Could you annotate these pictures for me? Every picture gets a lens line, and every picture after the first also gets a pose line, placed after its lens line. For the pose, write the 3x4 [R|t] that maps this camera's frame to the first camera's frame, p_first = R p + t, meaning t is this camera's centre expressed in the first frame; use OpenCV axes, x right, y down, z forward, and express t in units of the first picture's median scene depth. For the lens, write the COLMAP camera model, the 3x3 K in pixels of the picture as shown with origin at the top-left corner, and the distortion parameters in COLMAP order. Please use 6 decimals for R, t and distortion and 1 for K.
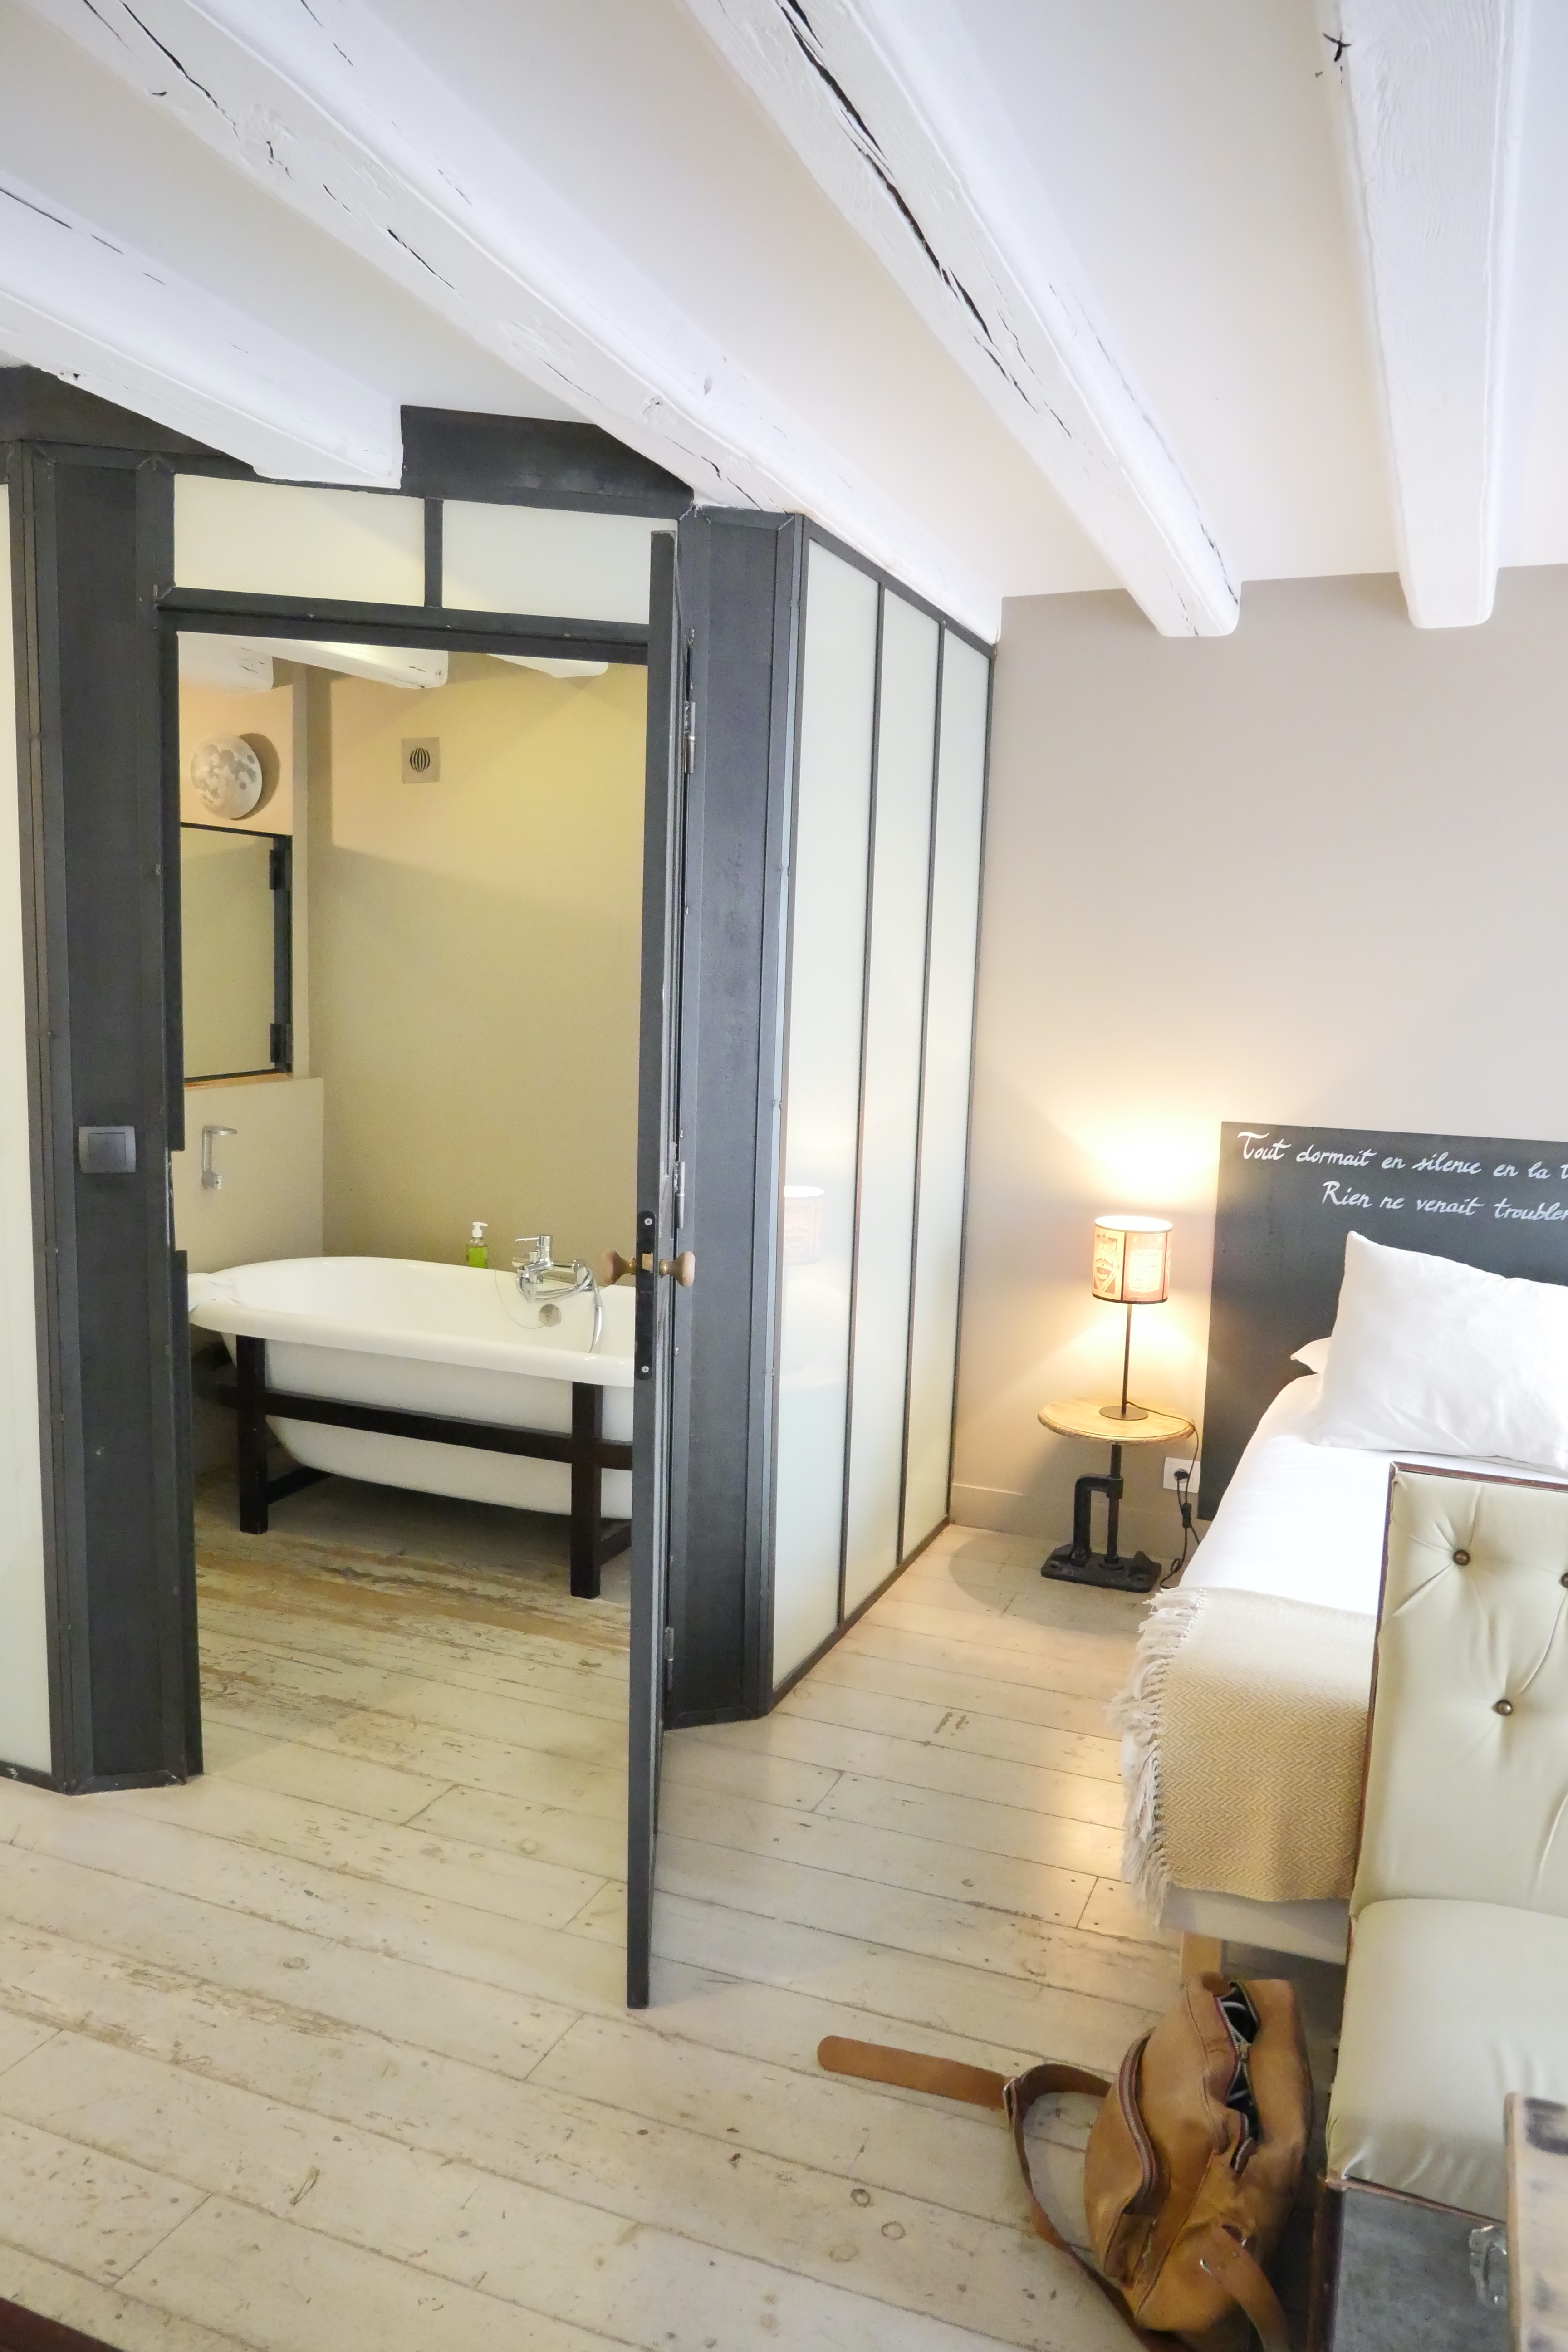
lens RADIAL K [[1720.8, 0, 784.0], [0, 1720.8, 1176.0], [0, 0, 1]] dist [-0.041851, 0.008618]
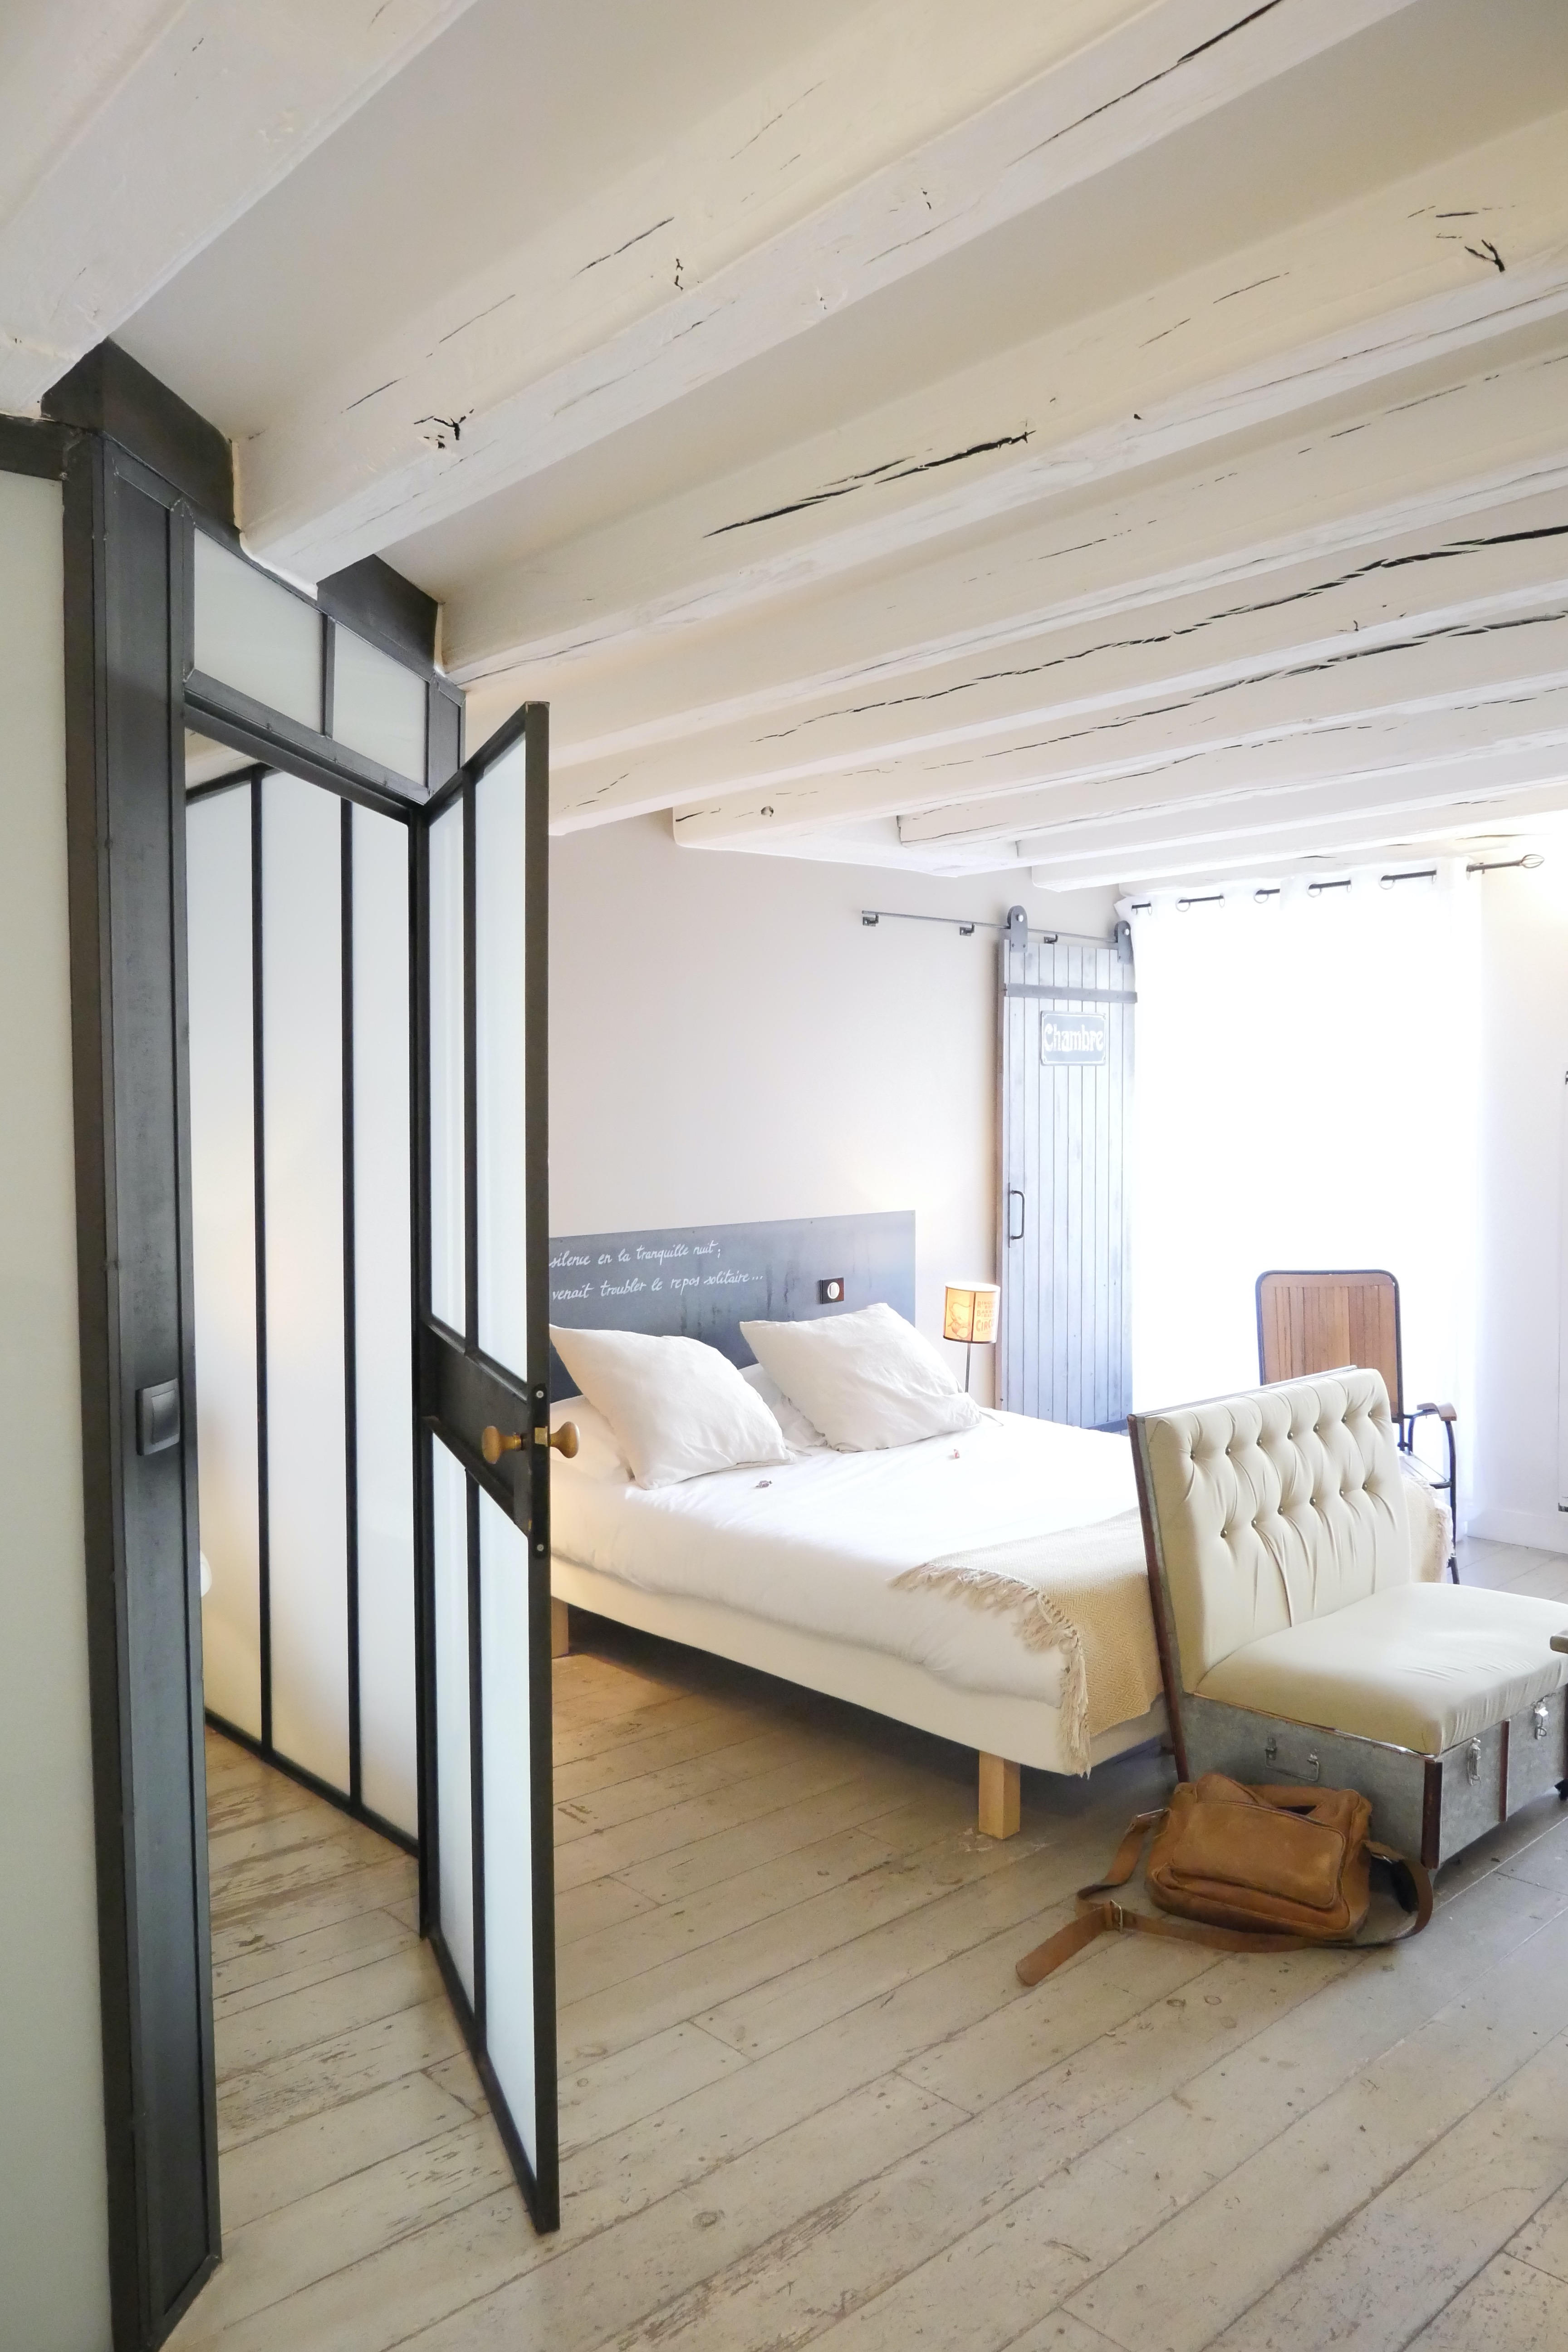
lens RADIAL K [[1698.2, 0, 772.6], [0, 1698.2, 1181.1], [0, 0, 1]] dist [-0.043678, 0.008176]
pose [[0.432165, -0.074371, 0.898723, -0.746596], [0.133284, 0.990916, 0.017908, -0.075360], [-0.891891, 0.112047, 0.438152, 0.363964]]
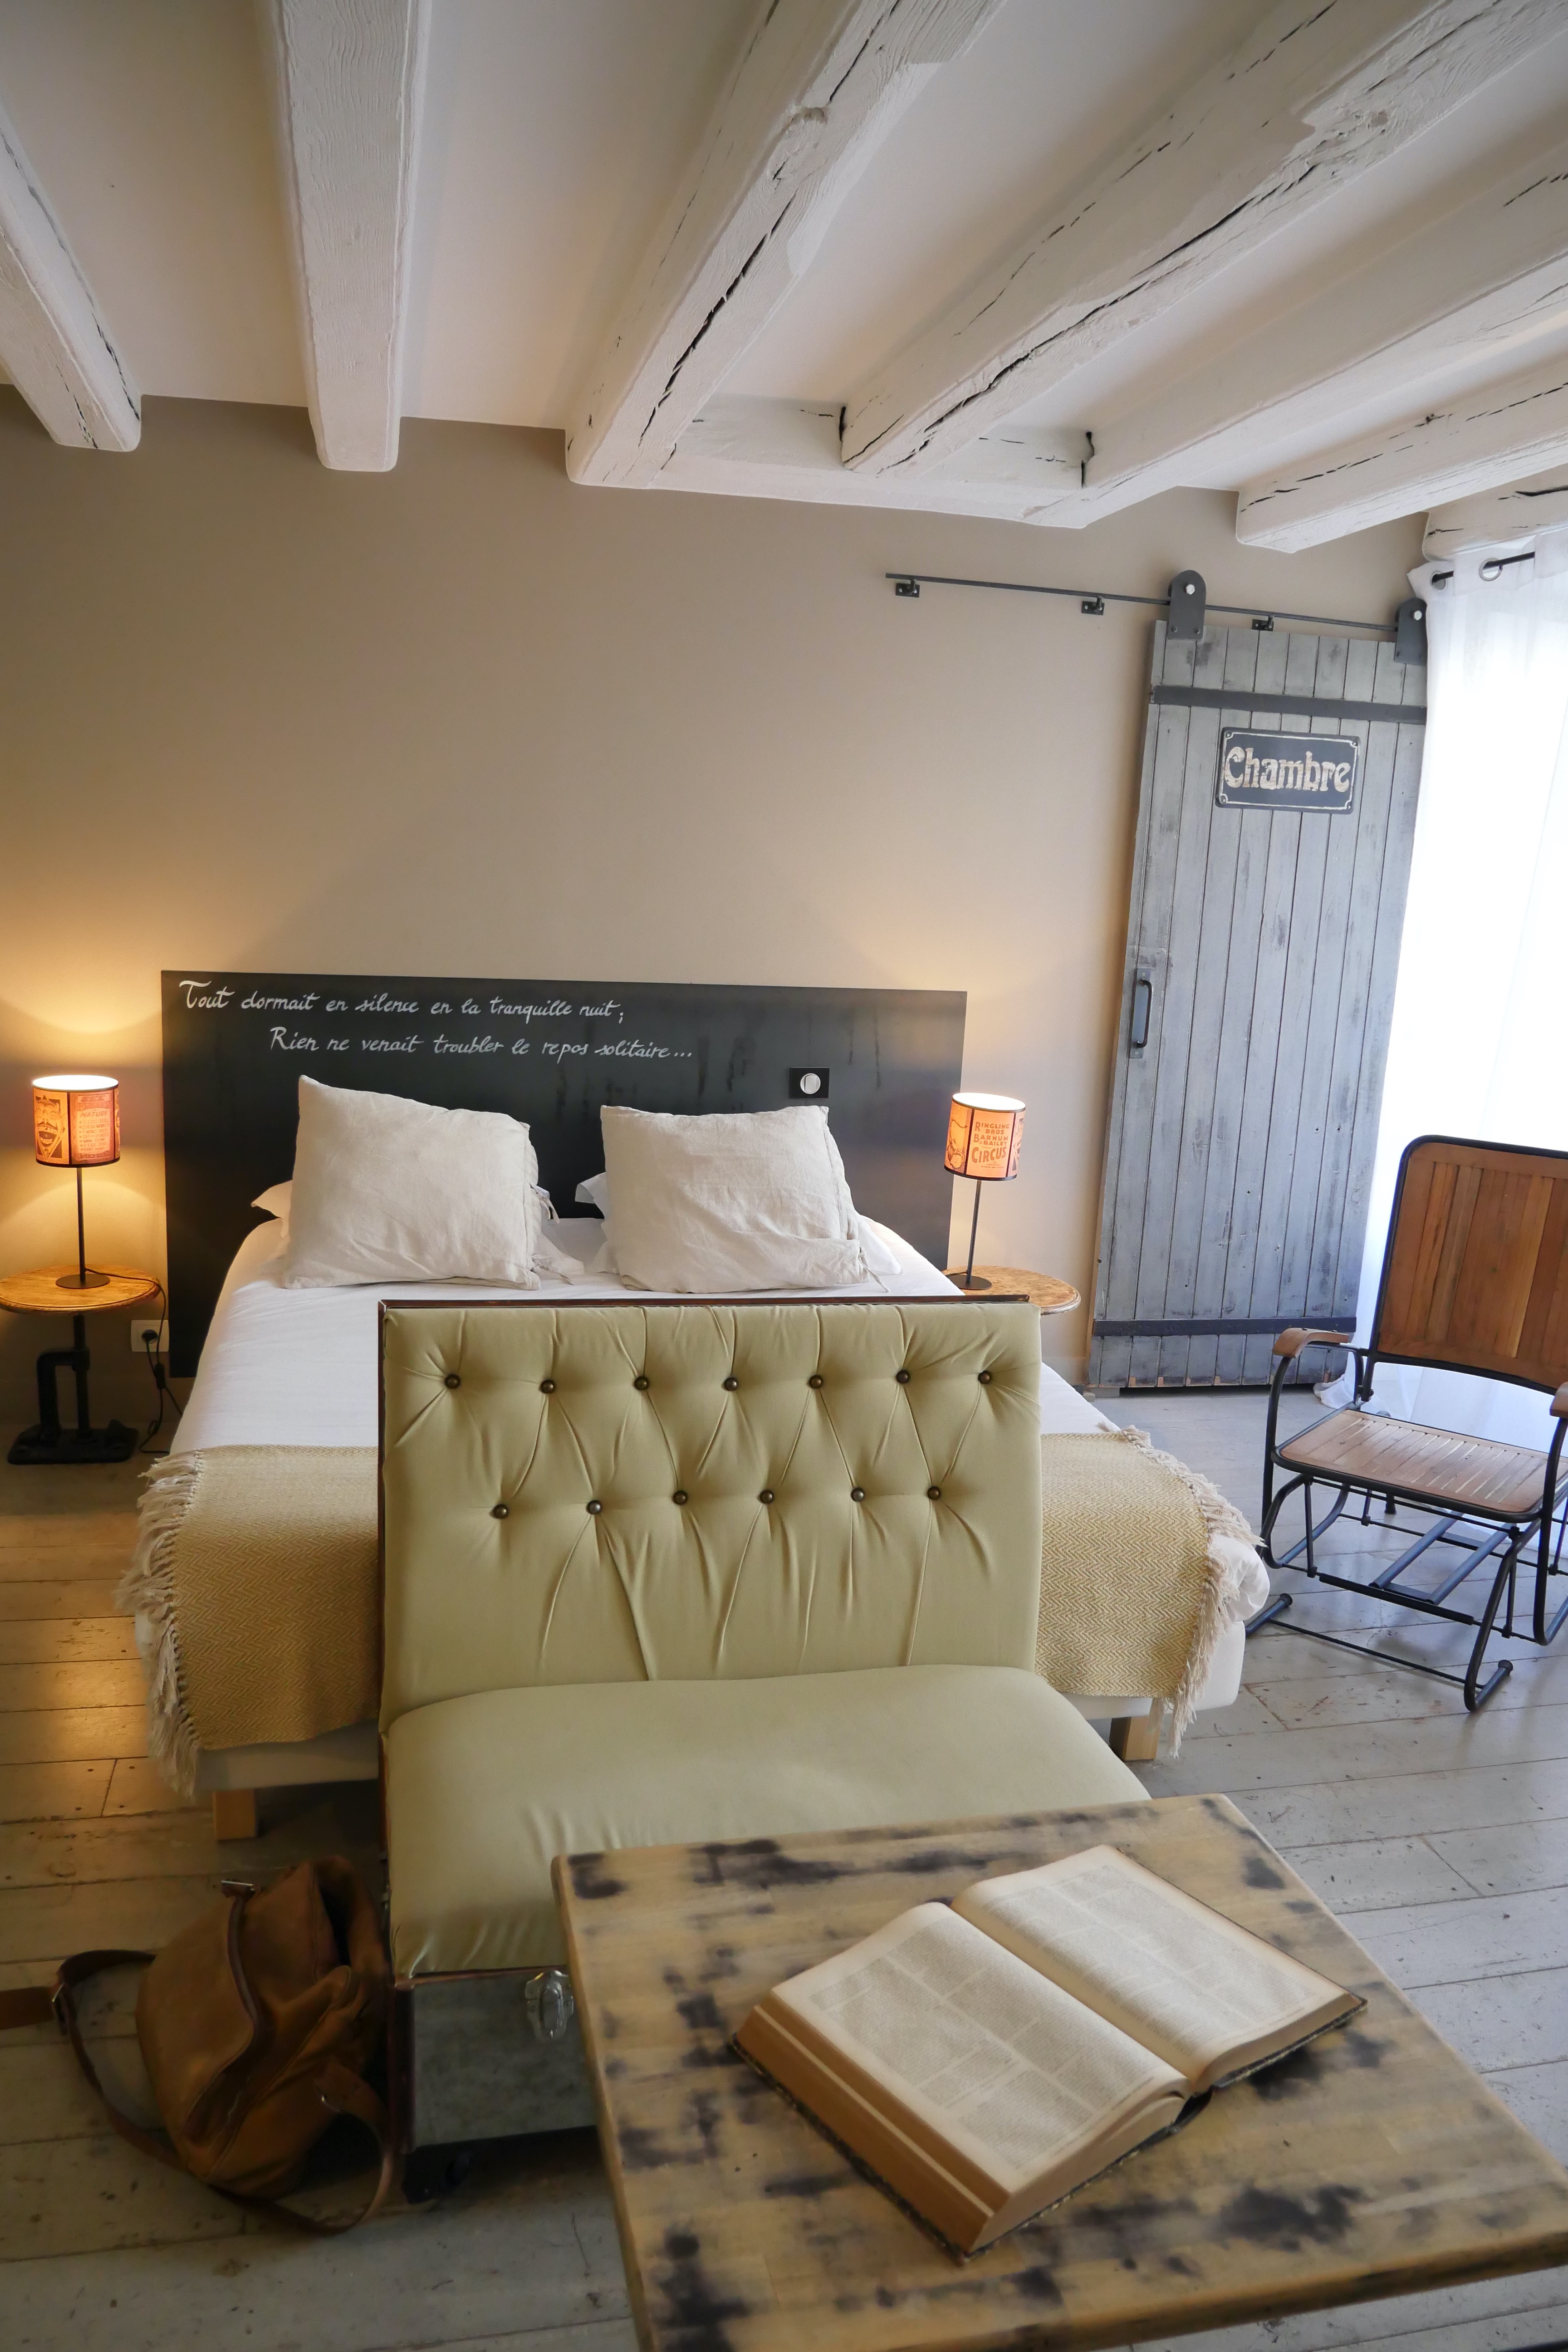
lens RADIAL K [[1698.2, 0, 772.6], [0, 1698.2, 1181.1], [0, 0, 1]] dist [-0.043678, 0.008176]
pose [[0.820311, -0.101673, 0.562808, -0.011607], [0.046680, 0.992690, 0.111296, -0.004499], [-0.570009, -0.065026, 0.819061, 0.019401]]
